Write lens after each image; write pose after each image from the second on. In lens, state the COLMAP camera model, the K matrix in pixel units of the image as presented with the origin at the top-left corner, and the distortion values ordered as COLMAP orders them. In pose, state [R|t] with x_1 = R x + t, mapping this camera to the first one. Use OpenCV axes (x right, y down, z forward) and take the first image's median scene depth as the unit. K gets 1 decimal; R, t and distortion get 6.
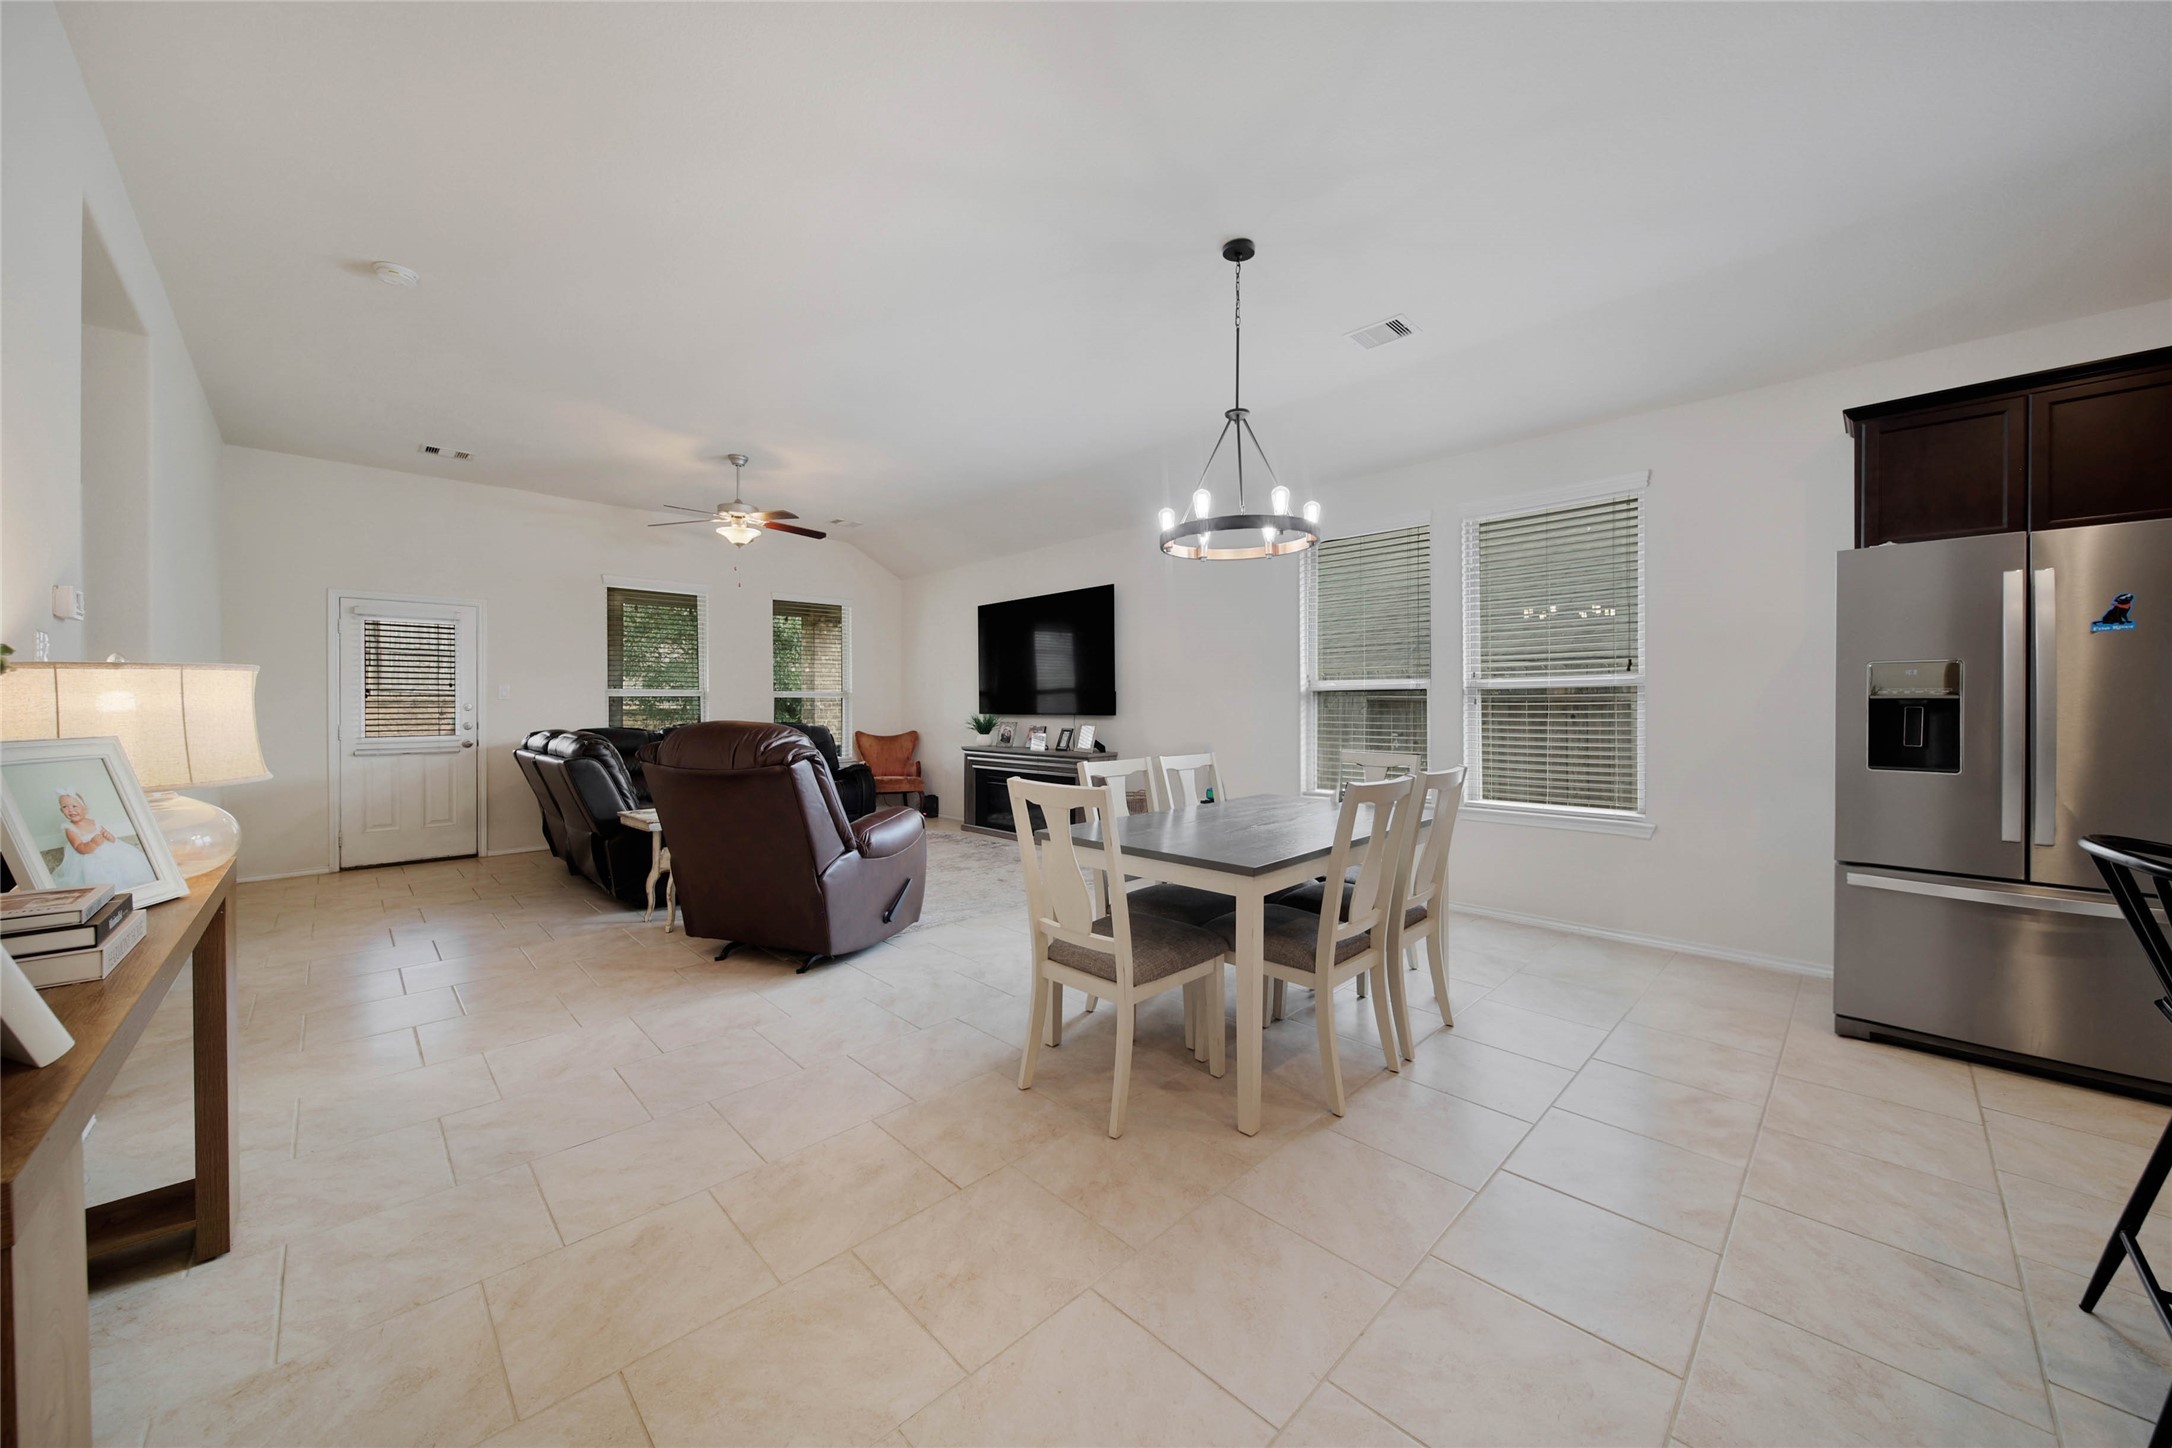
lens RADIAL K [[777.5, 0, 1081.7], [0, 777.5, 704.4], [0, 0, 1]] dist [-0.000325, -0.000554]
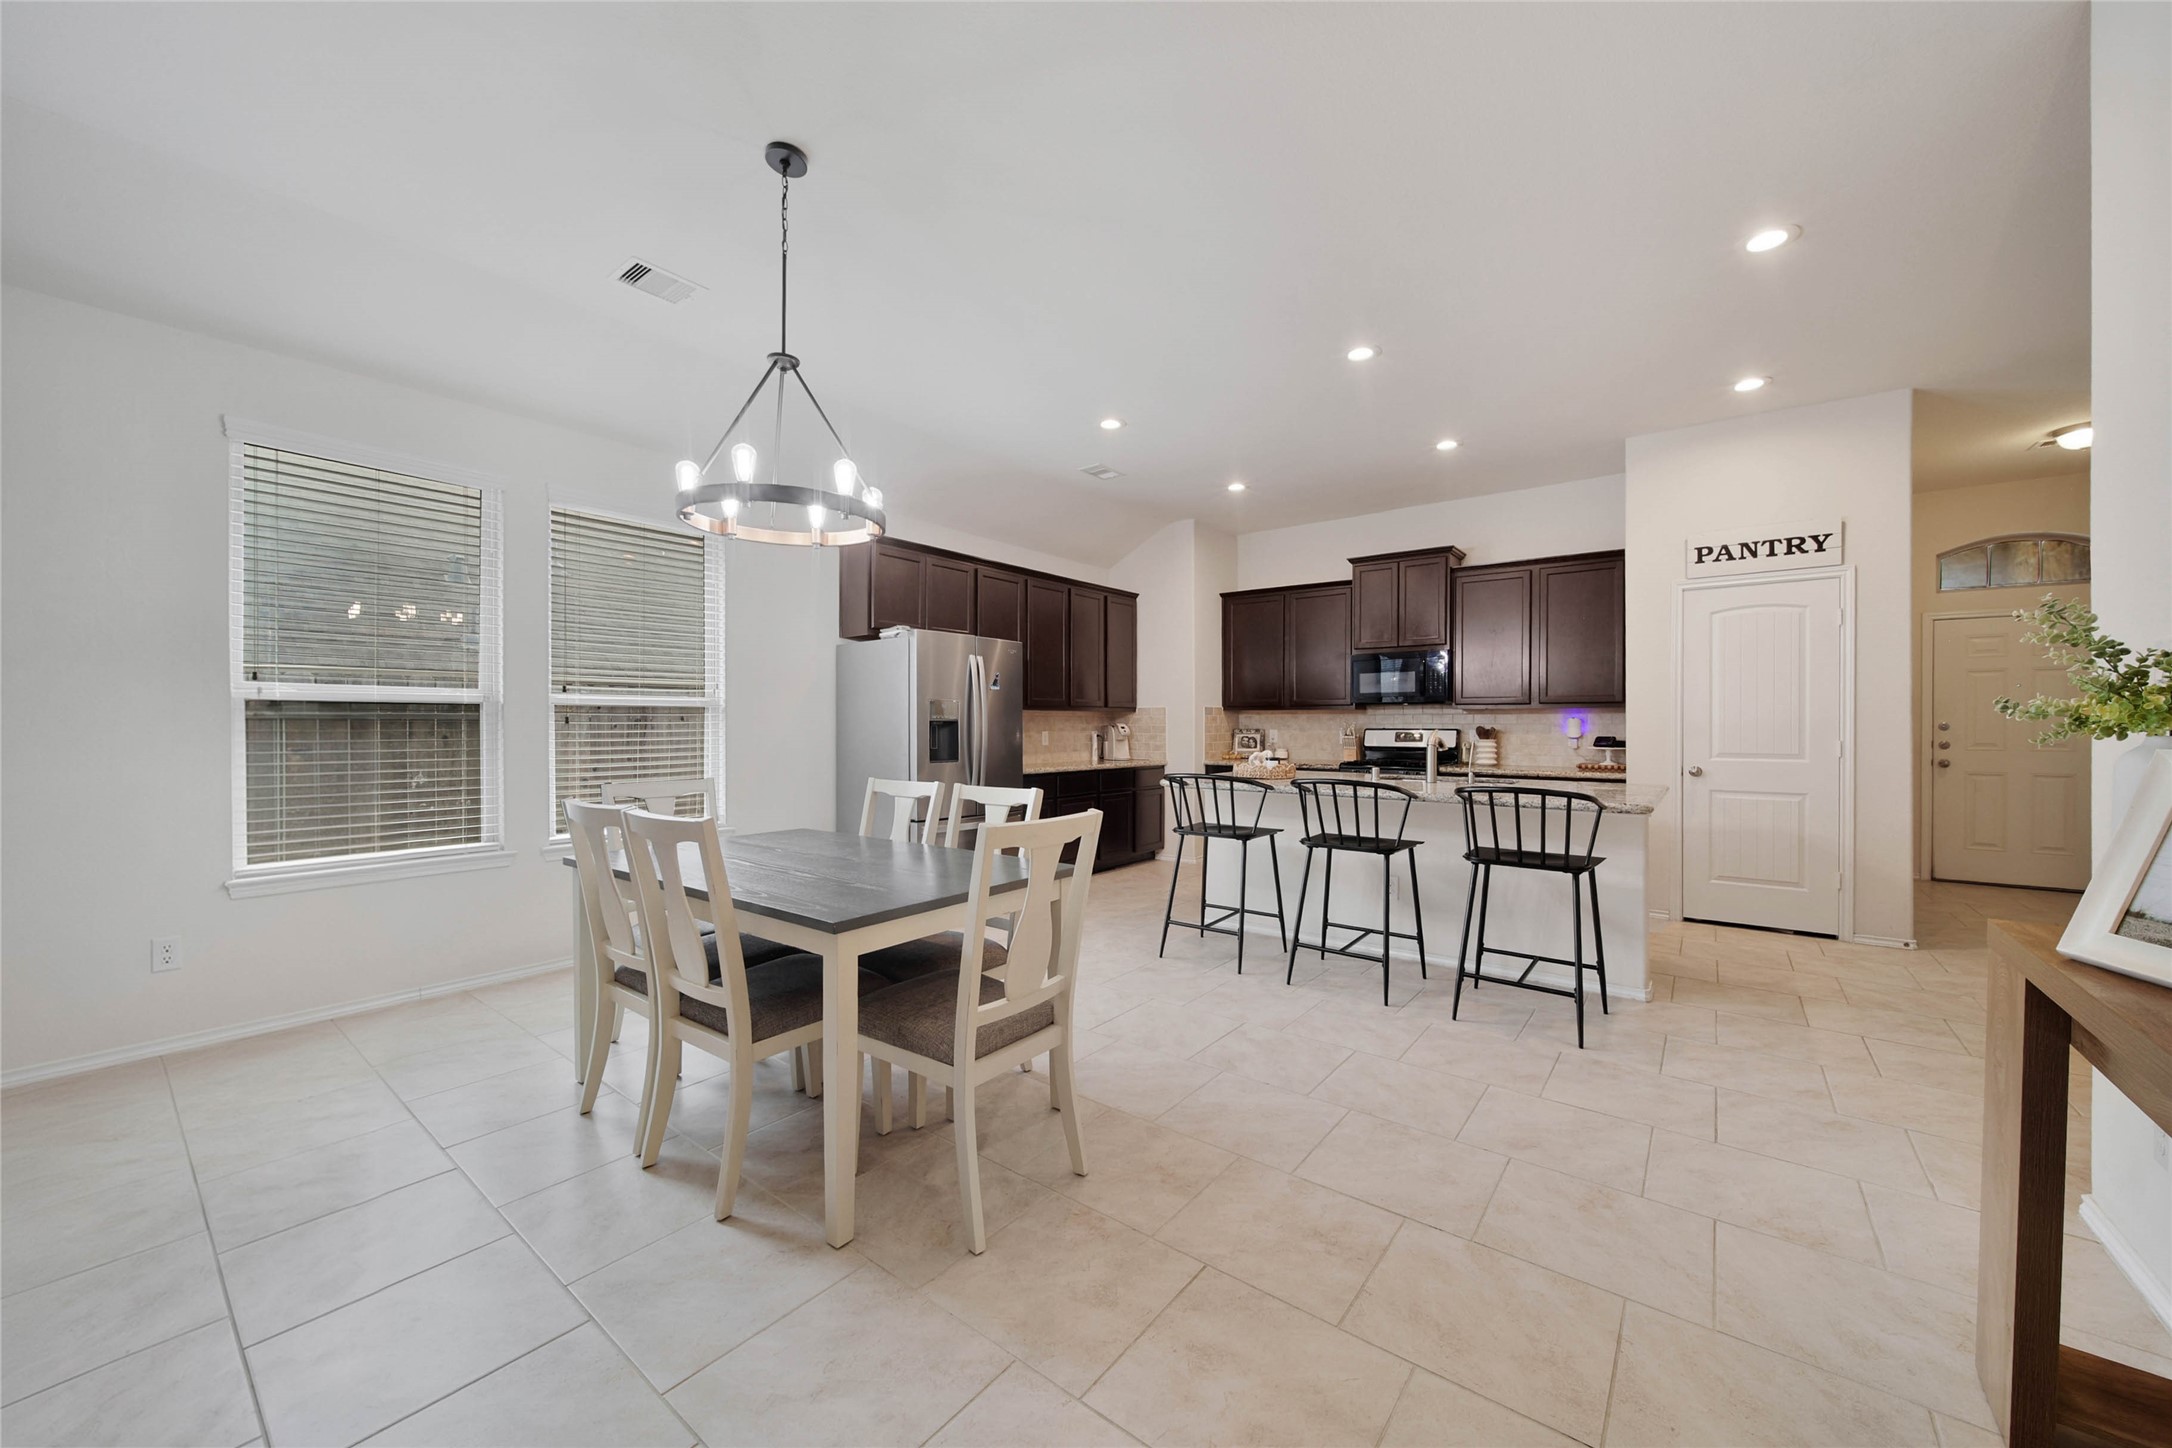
lens RADIAL K [[788.4, 0, 1103.9], [0, 788.4, 727.4], [0, 0, 1]] dist [0.000005, -0.000207]
pose [[-0.141442, -0.003588, 0.989940, -0.731398], [-0.001150, 0.999993, 0.003460, -0.000882], [-0.989946, -0.000649, -0.141445, 0.877247]]
